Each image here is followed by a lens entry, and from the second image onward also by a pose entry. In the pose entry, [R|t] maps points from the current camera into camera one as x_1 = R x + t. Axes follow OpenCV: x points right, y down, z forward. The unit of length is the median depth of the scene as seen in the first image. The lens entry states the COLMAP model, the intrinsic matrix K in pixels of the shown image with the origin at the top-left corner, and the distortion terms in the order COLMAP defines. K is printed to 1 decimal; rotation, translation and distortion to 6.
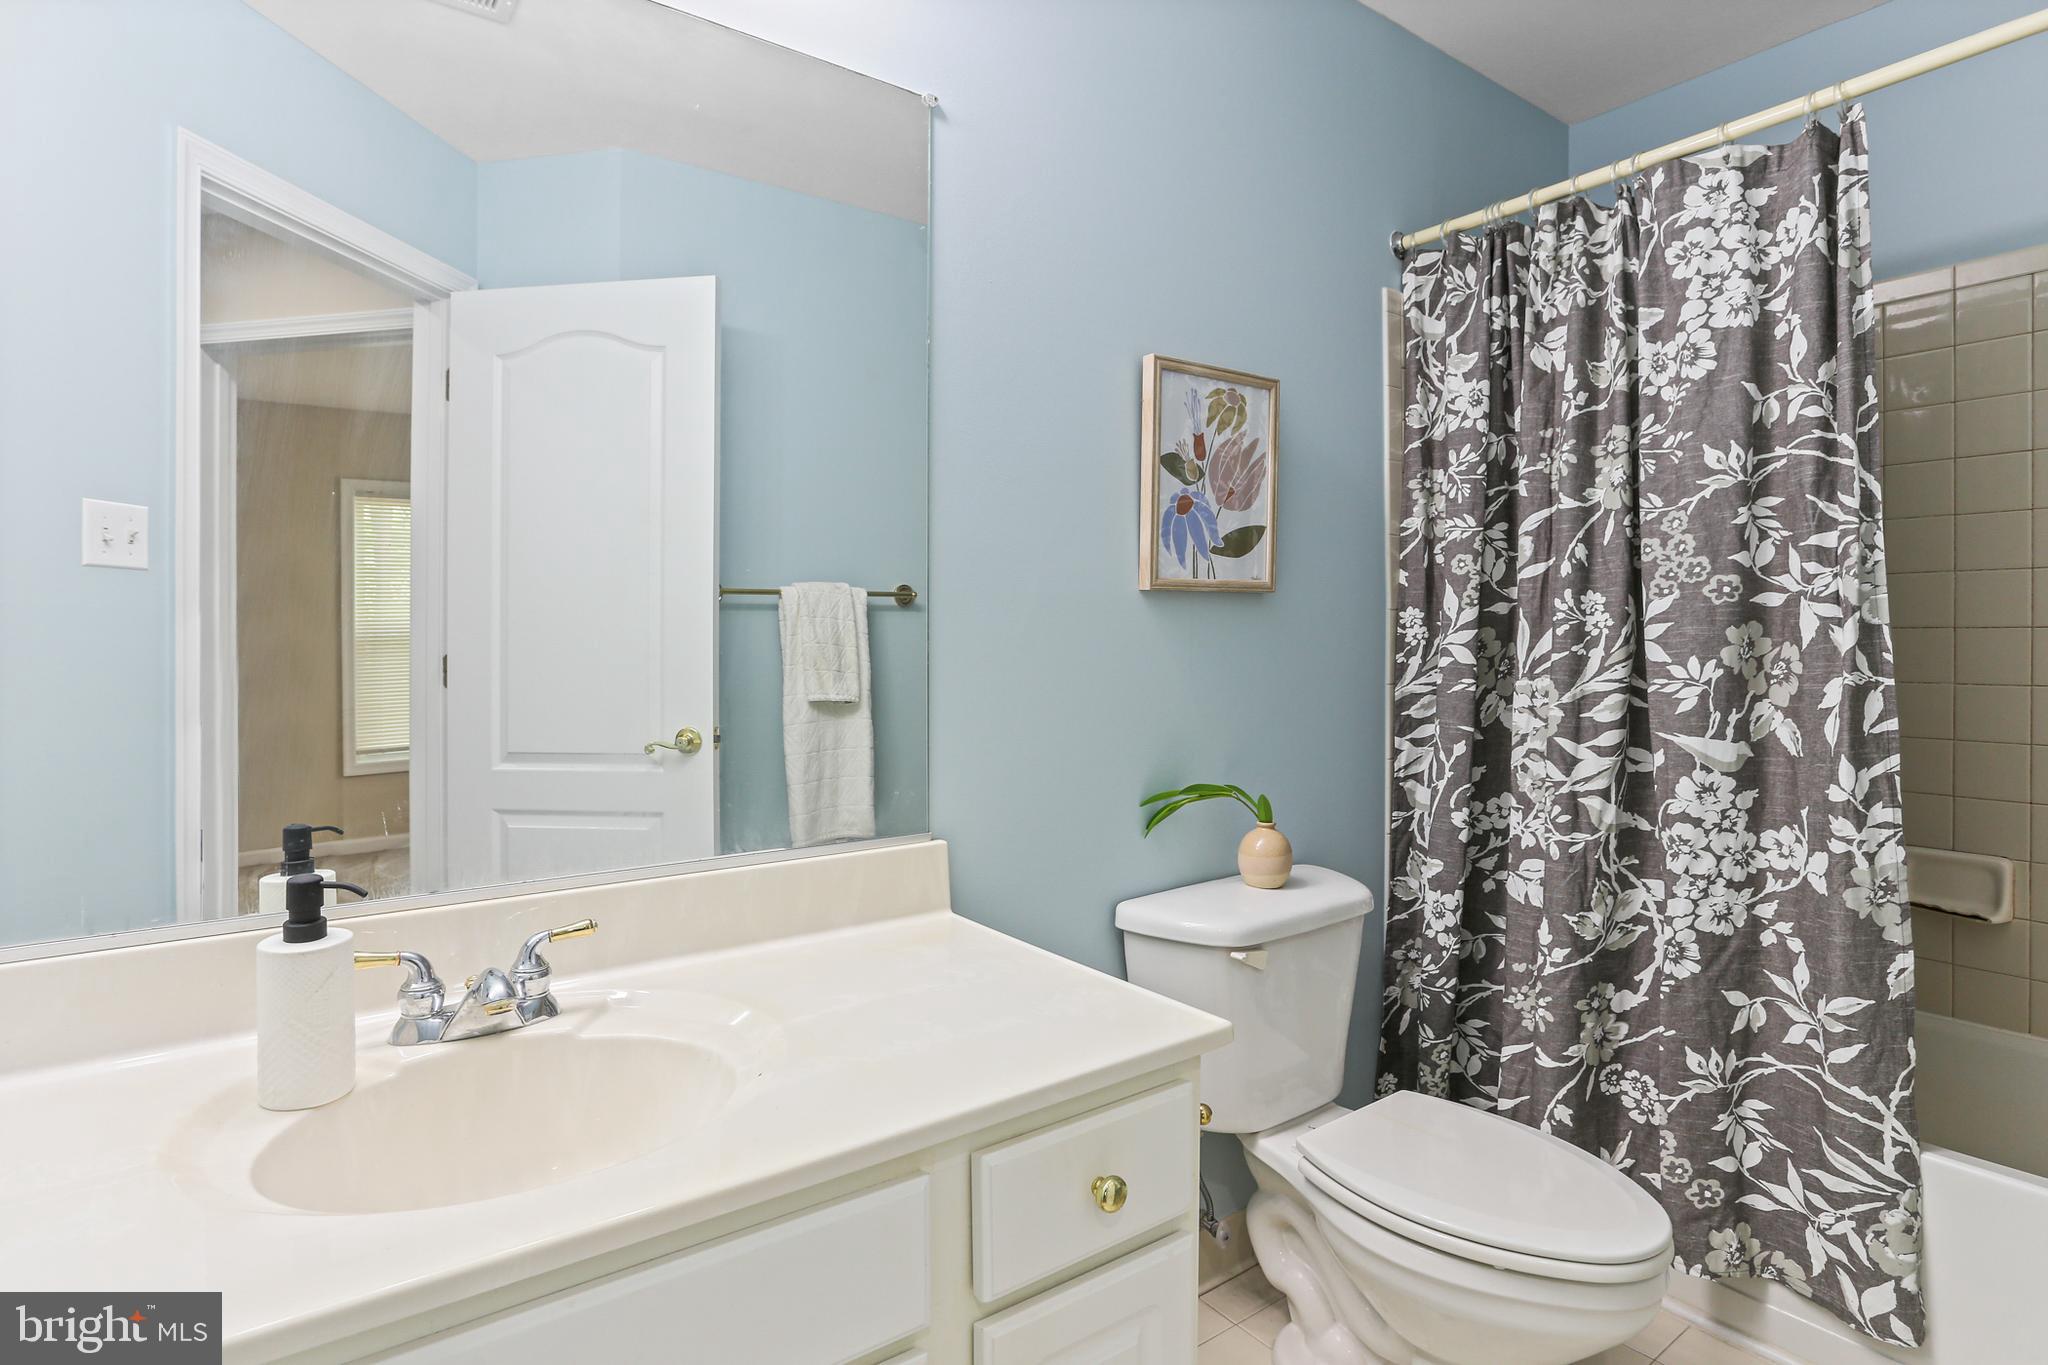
lens RADIAL K [[1045.6, 0, 1019.7], [0, 1045.6, 650.2], [0, 0, 1]] dist [-0.031368, 0.001247]
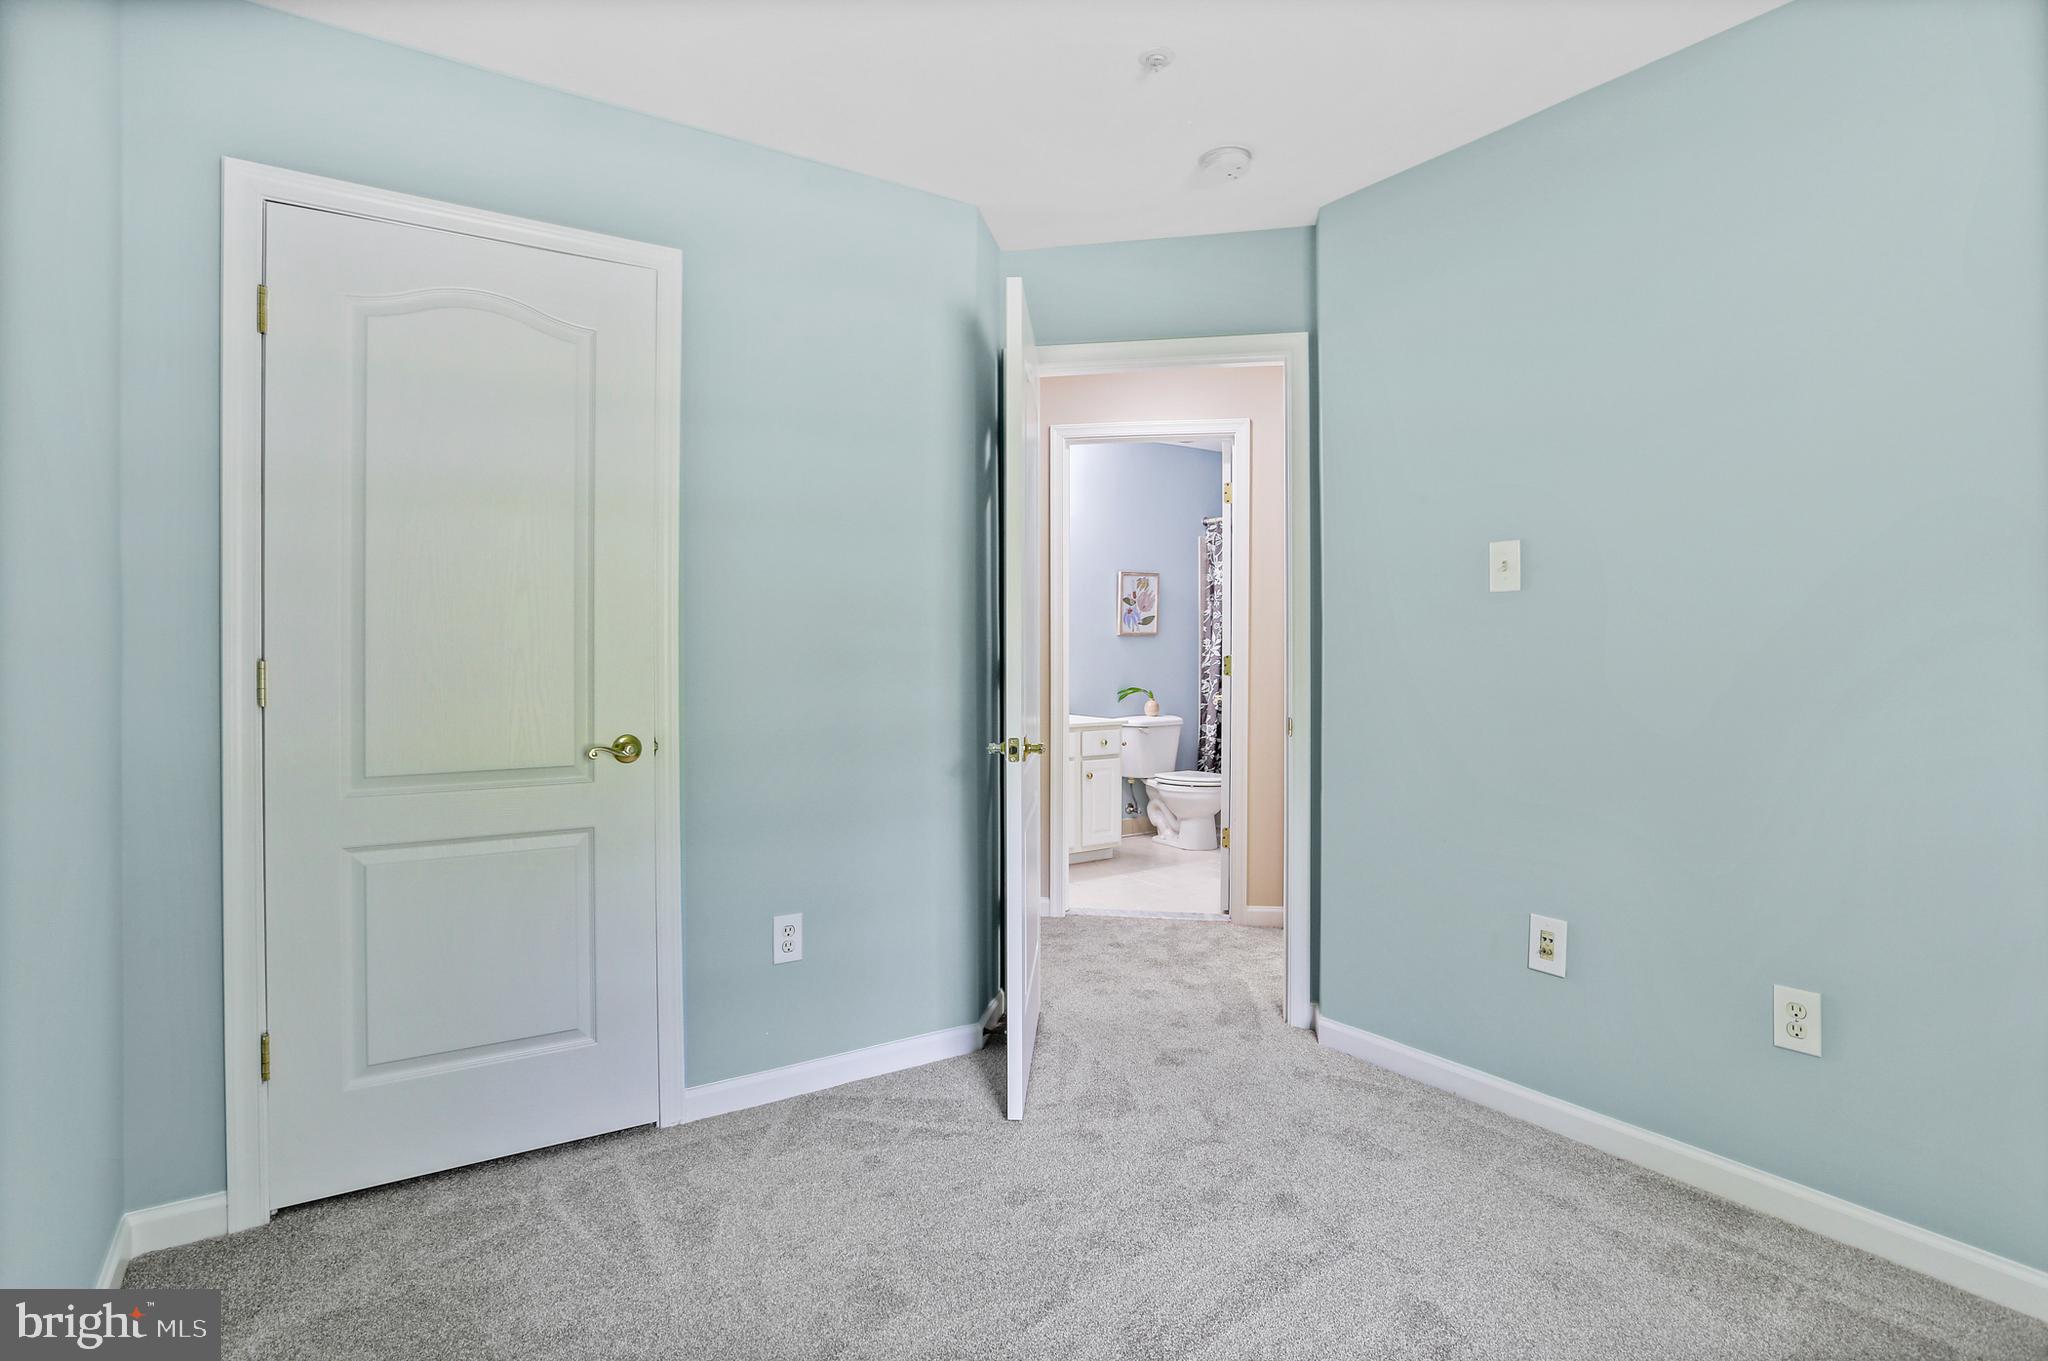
lens RADIAL K [[1138.2, 0, 1029.0], [0, 1138.2, 647.0], [0, 0, 1]] dist [-0.030410, 0.001372]
pose [[0.999895, 0.003182, -0.014115, -0.131954], [-0.003311, 0.999952, -0.009173, 0.021272], [0.014085, 0.009219, 0.999858, -2.861755]]
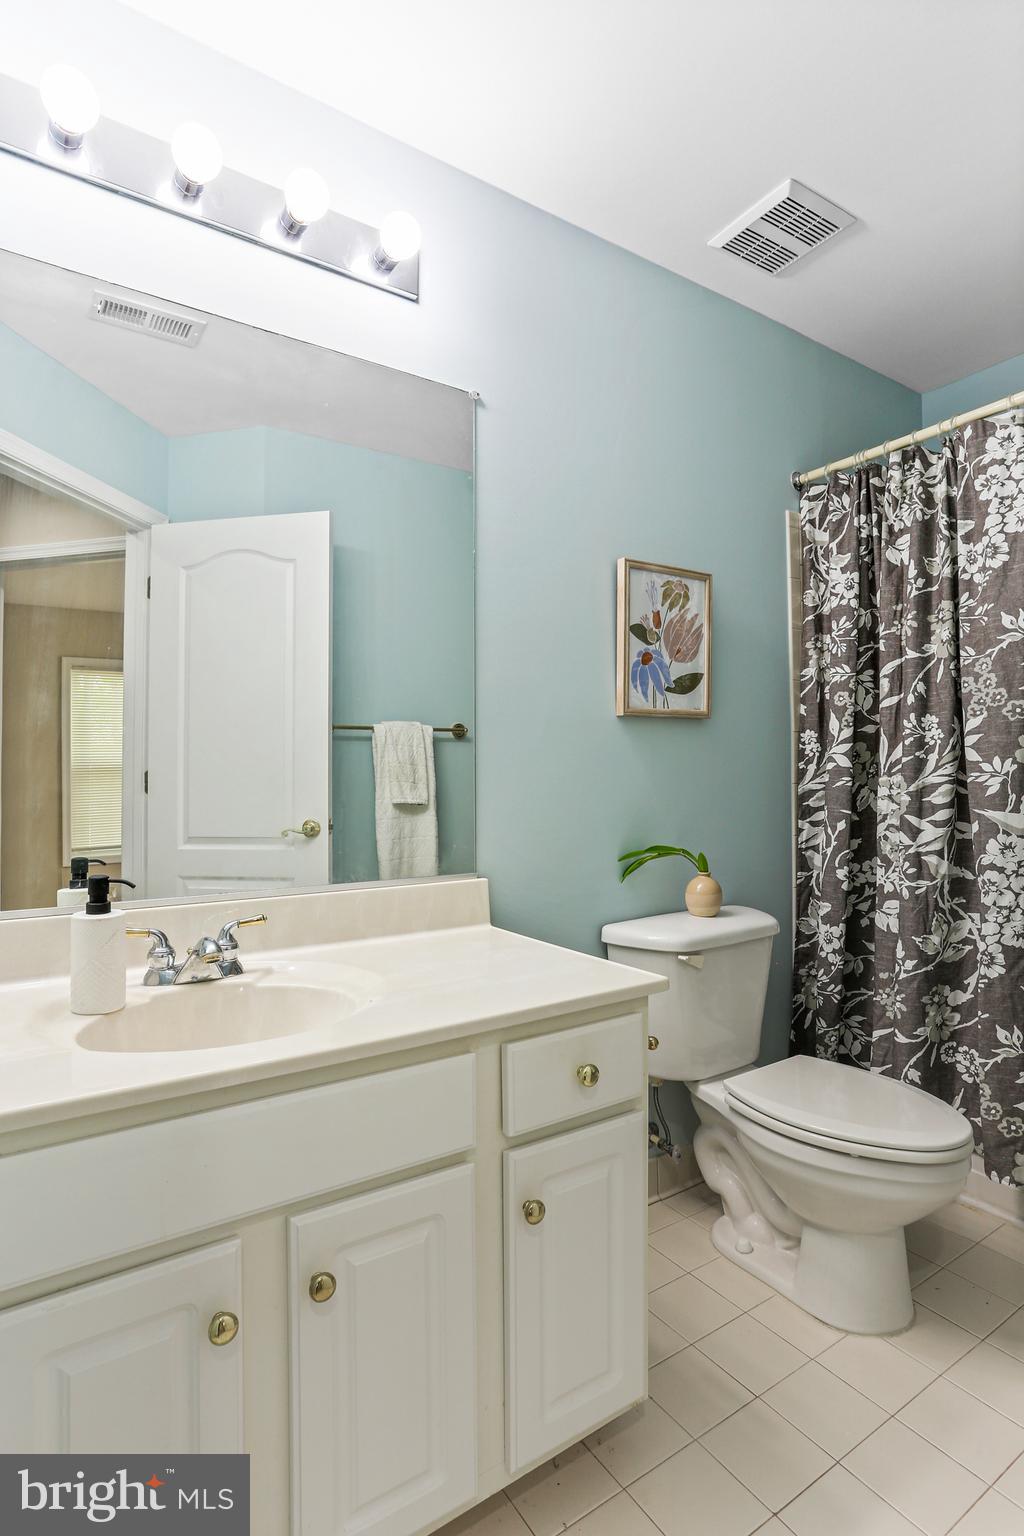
lens RADIAL K [[781.5, 0, 512.0], [0, 781.5, 768.0], [0, 0, 1]] dist [-0.026871, -0.000723]
pose [[0.999101, -0.005931, -0.041974, 0.011724], [0.005012, 0.999746, -0.021966, 0.038798], [0.042094, 0.021735, 0.998877, -0.110158]]
